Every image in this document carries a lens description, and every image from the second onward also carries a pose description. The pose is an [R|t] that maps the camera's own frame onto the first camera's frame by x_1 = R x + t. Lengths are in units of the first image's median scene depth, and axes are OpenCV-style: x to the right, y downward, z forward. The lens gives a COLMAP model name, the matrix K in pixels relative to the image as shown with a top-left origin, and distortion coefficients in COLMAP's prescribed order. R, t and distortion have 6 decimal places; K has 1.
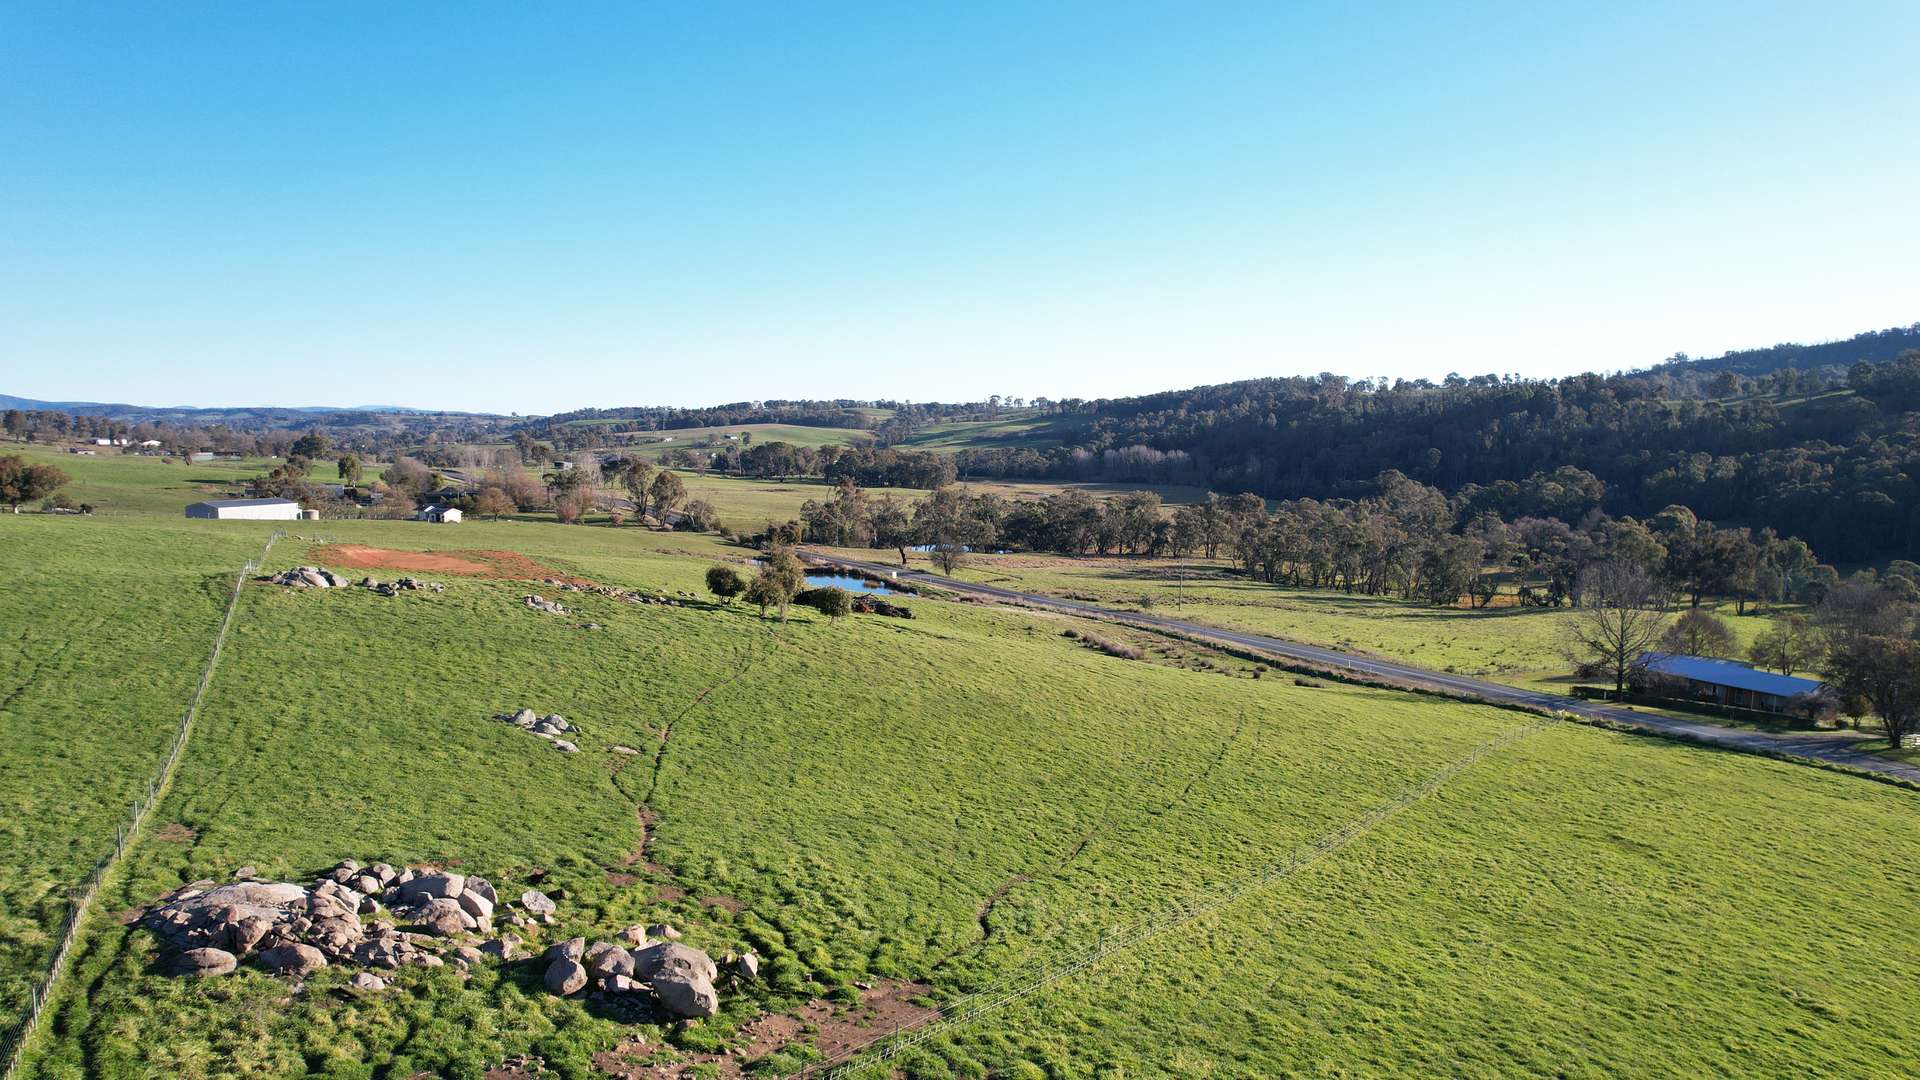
lens RADIAL K [[1236.7, 0, 958.5], [0, 1236.7, 554.0], [0, 0, 1]] dist [-0.079845, 0.077647]
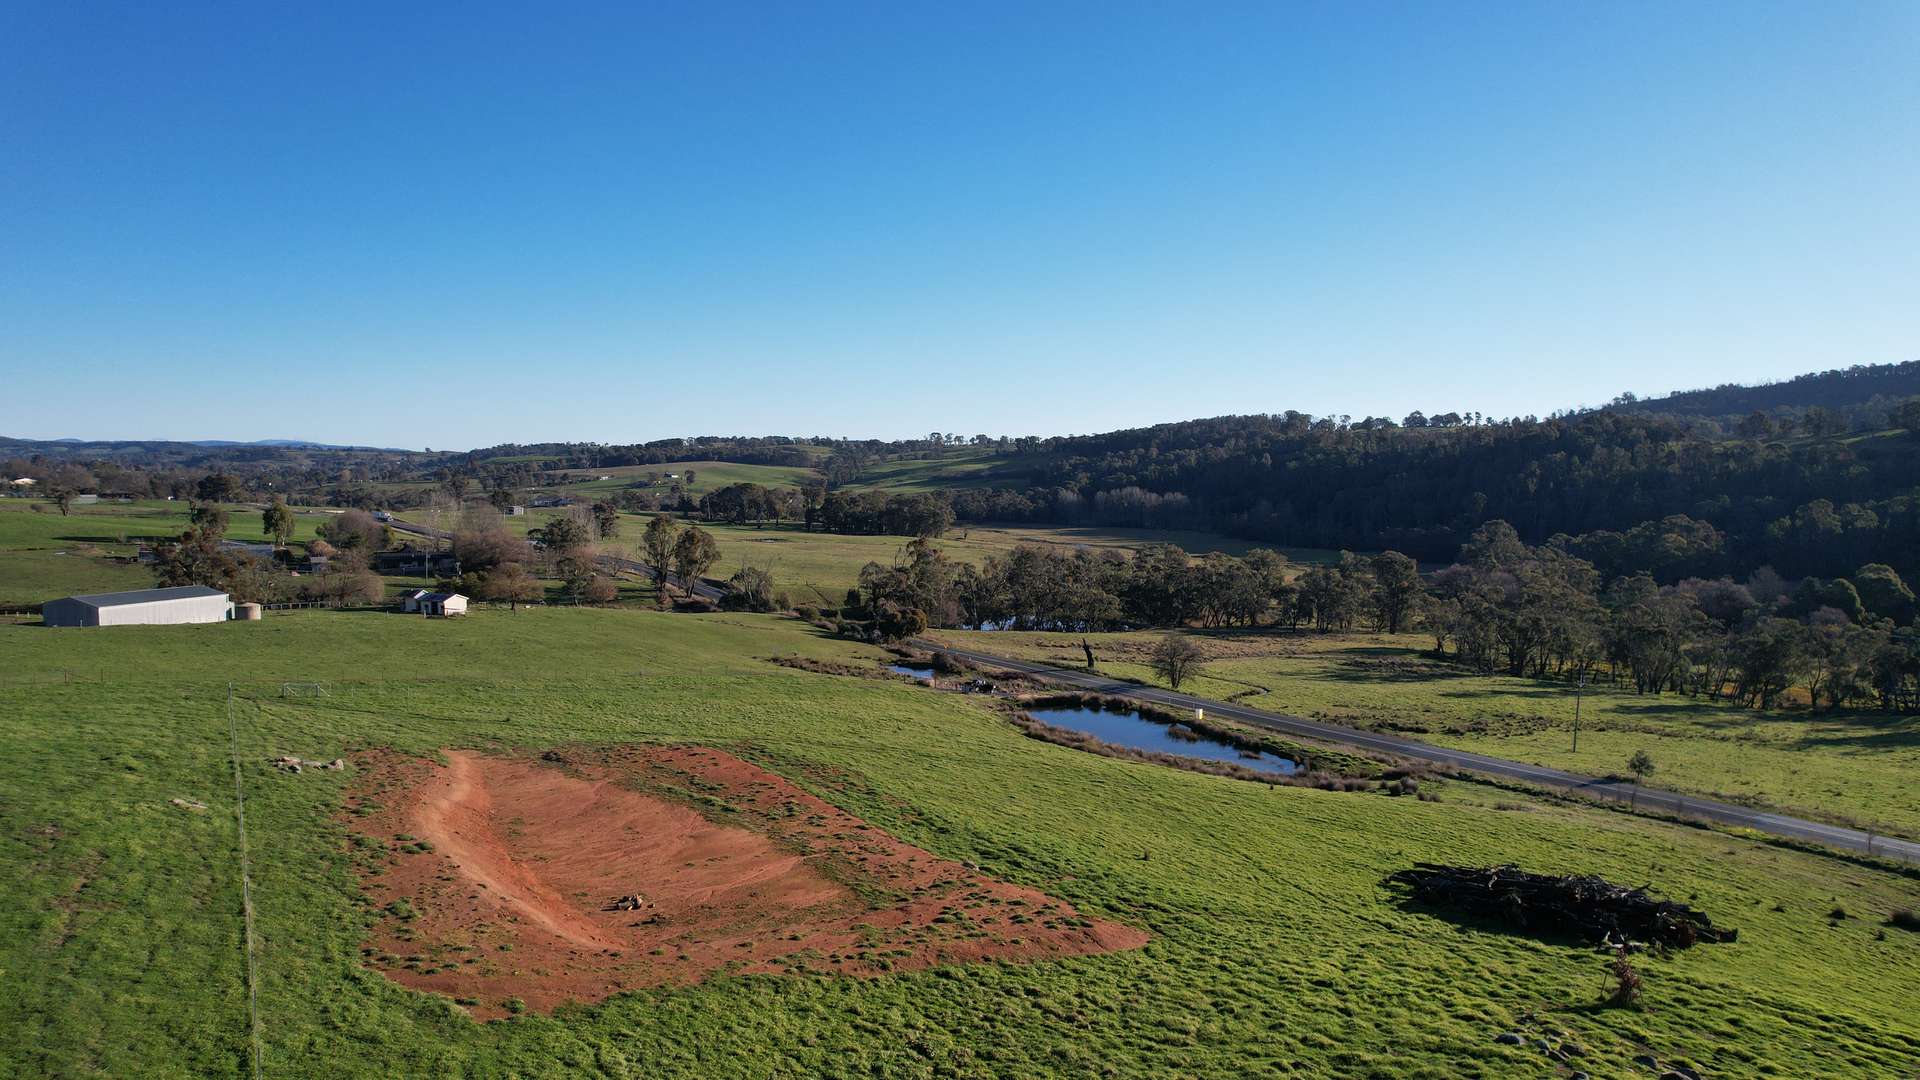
lens RADIAL K [[1235.0, 0, 957.8], [0, 1235.0, 558.5], [0, 0, 1]] dist [-0.082043, 0.080676]
pose [[0.997775, -0.002373, 0.066624, -0.095453], [0.004096, 0.999660, -0.025748, -0.020747], [-0.066540, 0.025964, 0.997446, 0.158341]]
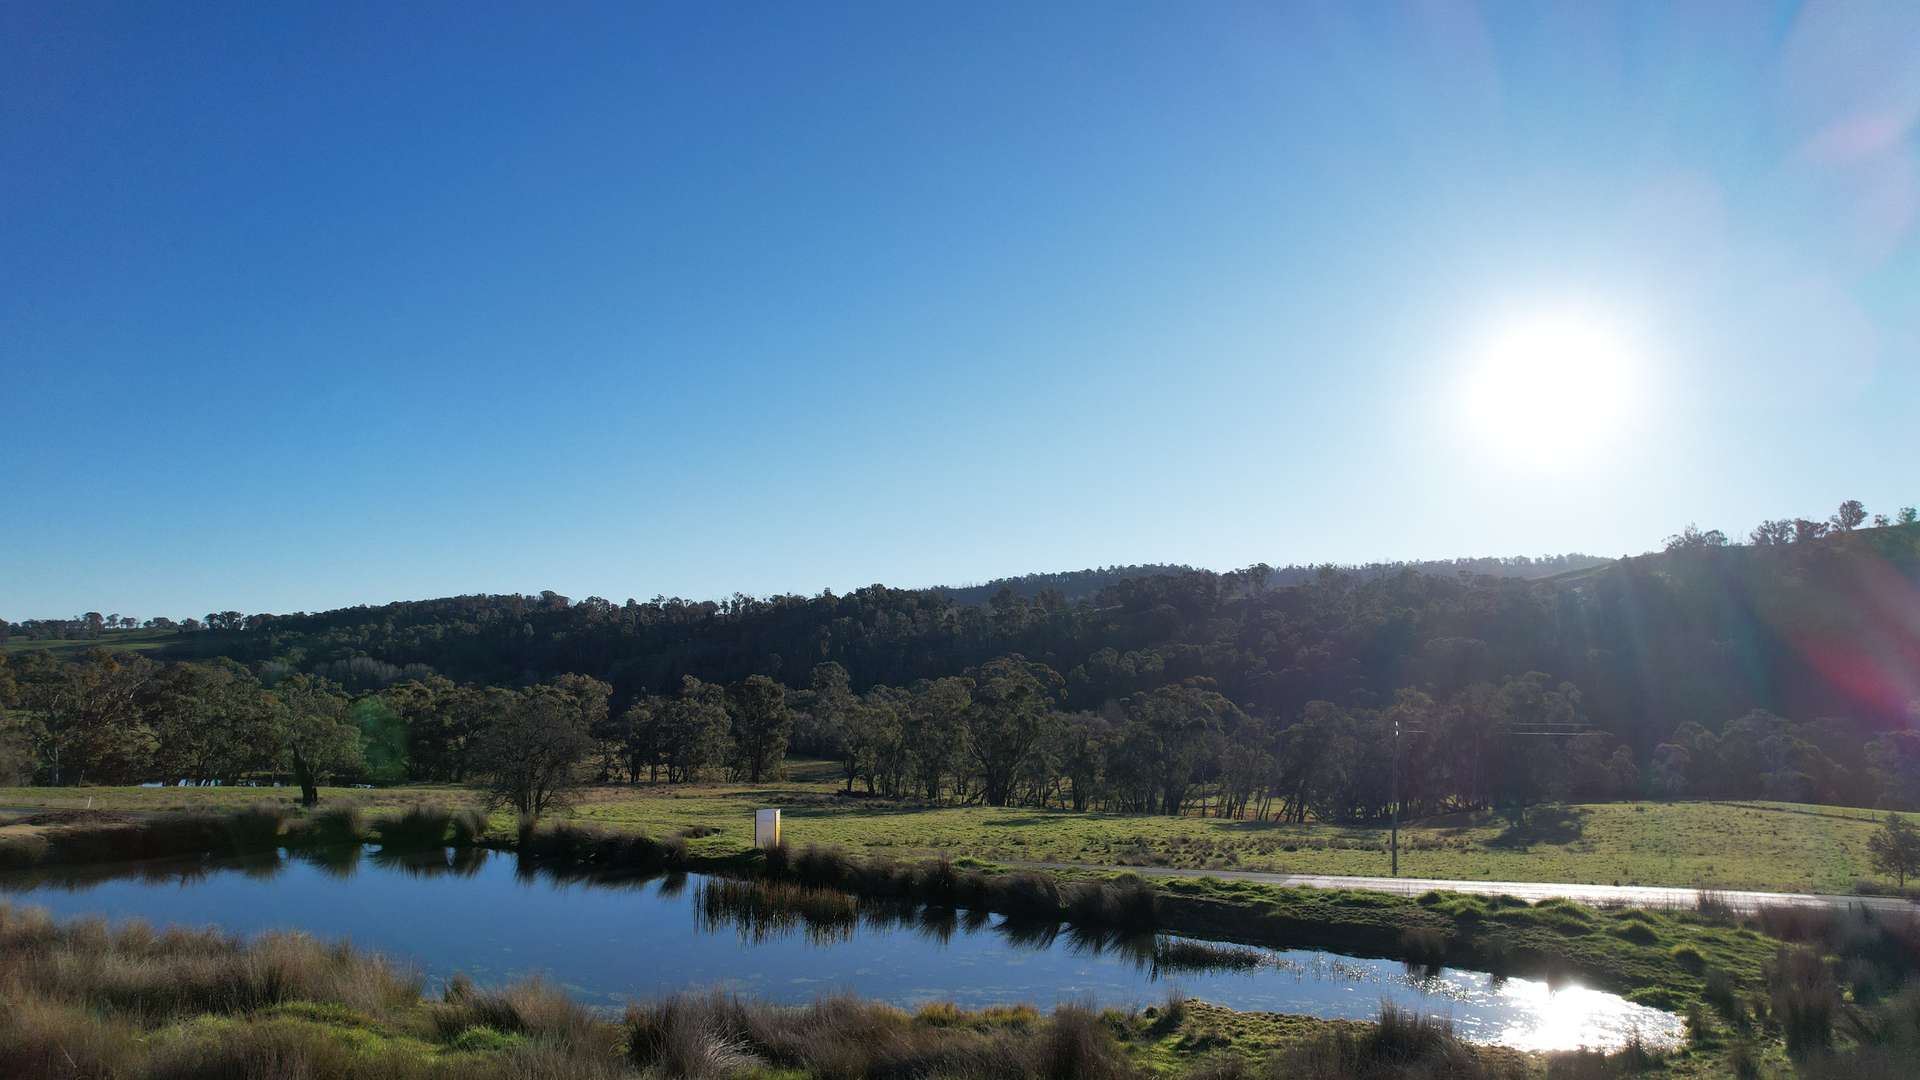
lens RADIAL K [[1235.0, 0, 957.8], [0, 1235.0, 558.5], [0, 0, 1]] dist [-0.082043, 0.080676]
pose [[0.787035, 0.061785, 0.613807, -0.060317], [0.056979, 0.983439, -0.172050, 0.004764], [-0.614272, 0.170384, 0.770480, 0.364739]]
